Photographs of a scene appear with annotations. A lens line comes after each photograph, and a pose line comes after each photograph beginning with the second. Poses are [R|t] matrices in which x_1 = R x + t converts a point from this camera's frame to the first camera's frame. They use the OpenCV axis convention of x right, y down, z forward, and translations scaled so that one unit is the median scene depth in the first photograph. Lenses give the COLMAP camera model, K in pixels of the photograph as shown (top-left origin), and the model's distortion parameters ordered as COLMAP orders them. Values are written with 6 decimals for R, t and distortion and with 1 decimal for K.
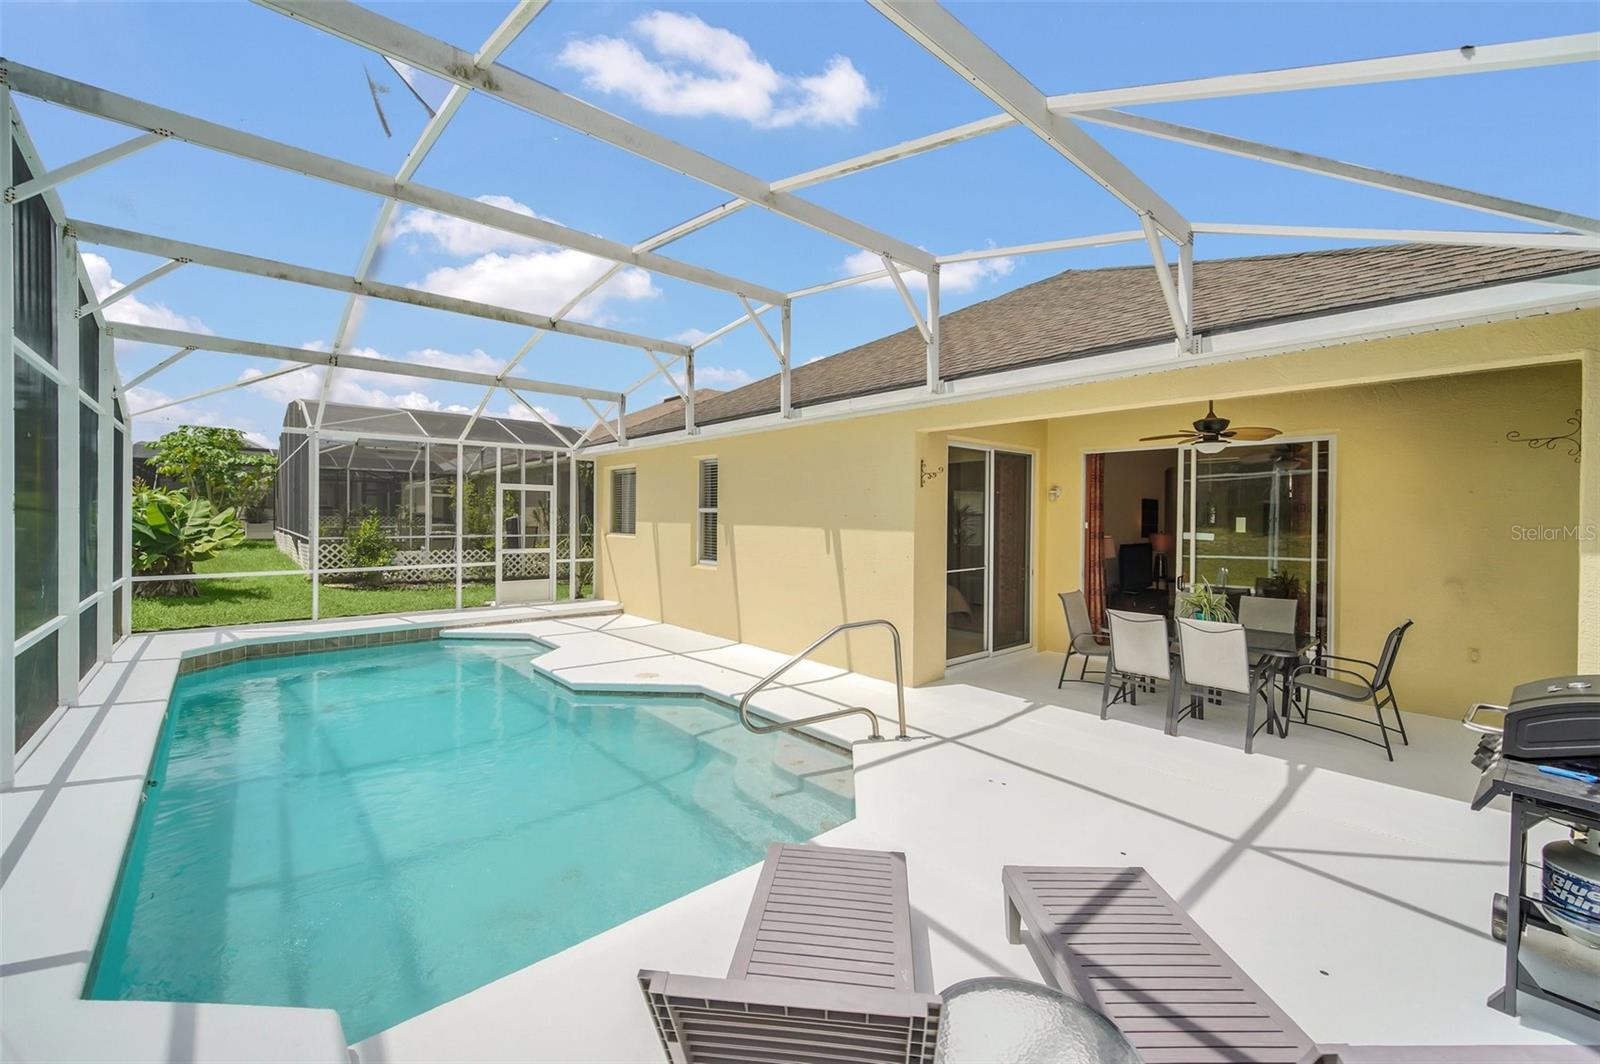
lens RADIAL K [[654.8, 0, 810.1], [0, 654.8, 515.7], [0, 0, 1]] dist [-0.000231, 0.000719]
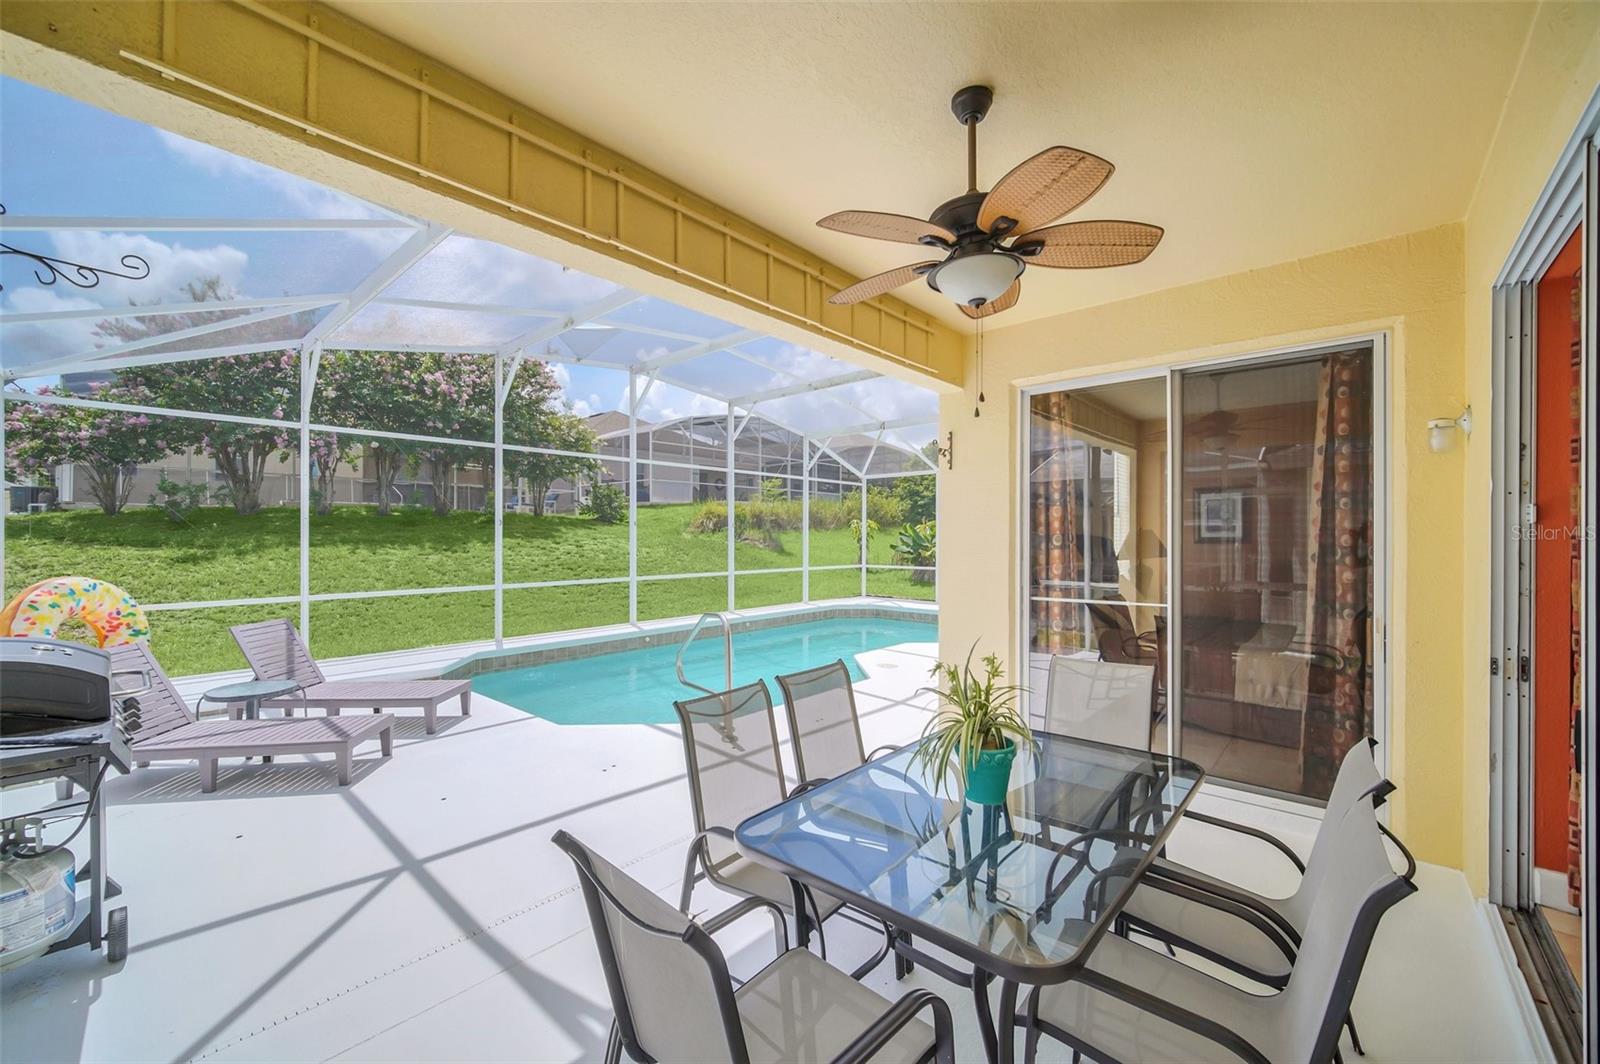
lens RADIAL K [[654.8, 0, 809.3], [0, 654.8, 535.1], [0, 0, 1]] dist [-0.000231, 0.000719]
pose [[0.103455, -0.008083, -0.994601, 0.610612], [0.005761, 0.999955, -0.007528, 0.021881], [0.994617, -0.004951, 0.103497, 0.547525]]
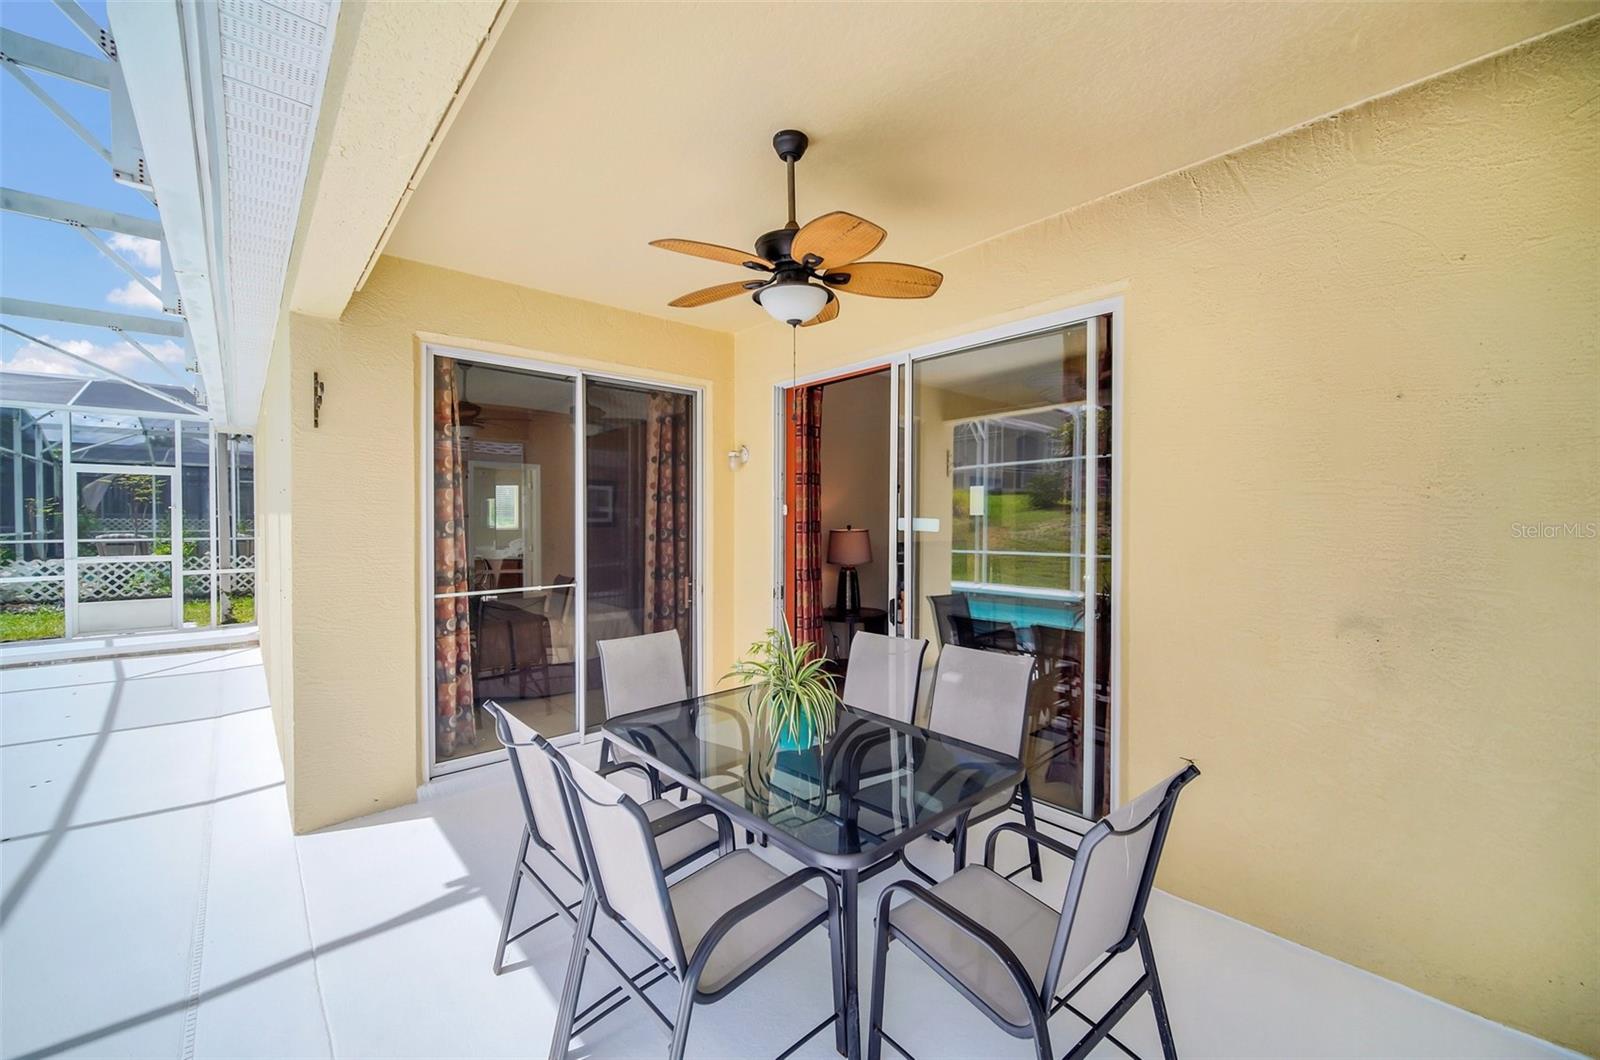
lens RADIAL K [[654.8, 0, 809.0], [0, 654.8, 520.1], [0, 0, 1]] dist [-0.000231, 0.000719]
pose [[0.999944, -0.010534, -0.000760, 0.381736], [0.010538, 0.999924, 0.006358, 0.017907], [0.000692, -0.006366, 0.999979, 0.353794]]
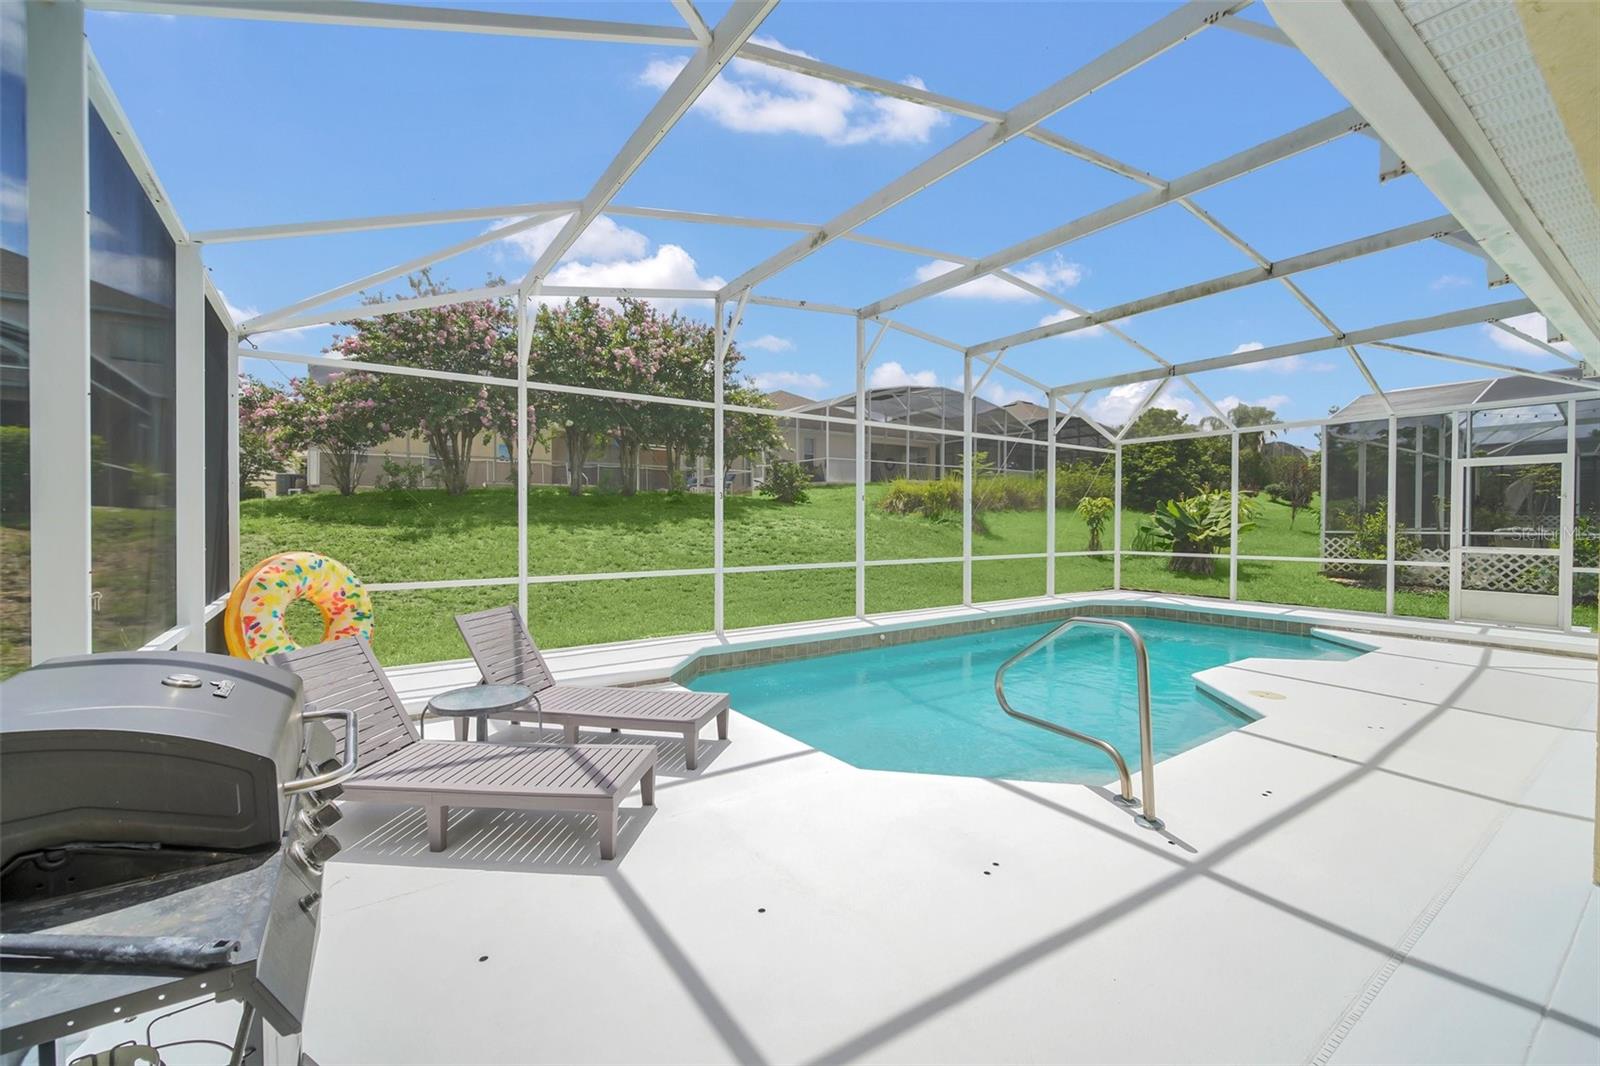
lens RADIAL K [[654.8, 0, 811.0], [0, 654.8, 530.4], [0, 0, 1]] dist [-0.000231, 0.000719]
pose [[-0.102433, 0.005887, -0.994722, 0.422903], [0.001829, 0.999982, 0.005730, 0.032285], [0.994738, -0.001233, -0.102442, 0.401012]]
